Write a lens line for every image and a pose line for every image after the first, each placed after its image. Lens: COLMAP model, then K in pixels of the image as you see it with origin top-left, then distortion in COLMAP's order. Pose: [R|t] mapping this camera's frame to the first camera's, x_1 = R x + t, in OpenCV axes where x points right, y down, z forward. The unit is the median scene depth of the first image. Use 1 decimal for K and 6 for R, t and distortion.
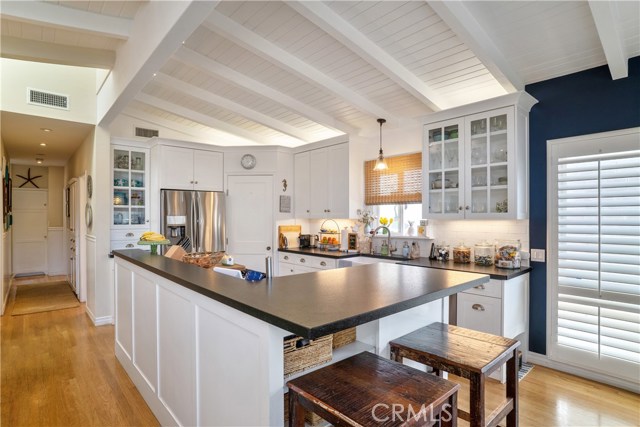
lens RADIAL K [[334.8, 0, 317.5], [0, 334.8, 219.1], [0, 0, 1]] dist [-0.058910, 0.023001]
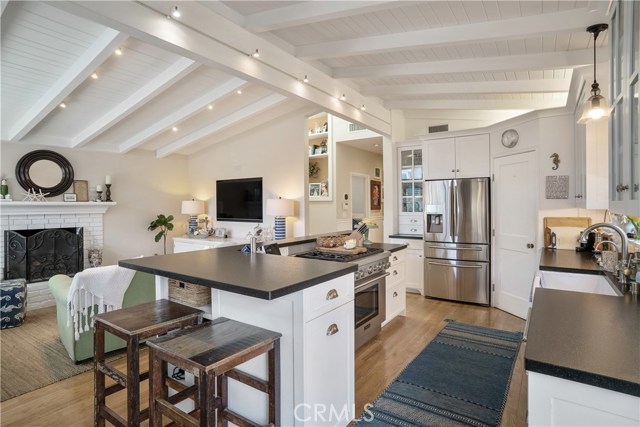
lens RADIAL K [[334.8, 0, 322.4], [0, 334.8, 207.8], [0, 0, 1]] dist [-0.058910, 0.023001]
pose [[0.242531, 0.008246, -0.970109, 0.532240], [0.001070, 0.999961, 0.008767, -0.008959], [0.970143, -0.003165, 0.242513, 0.392986]]
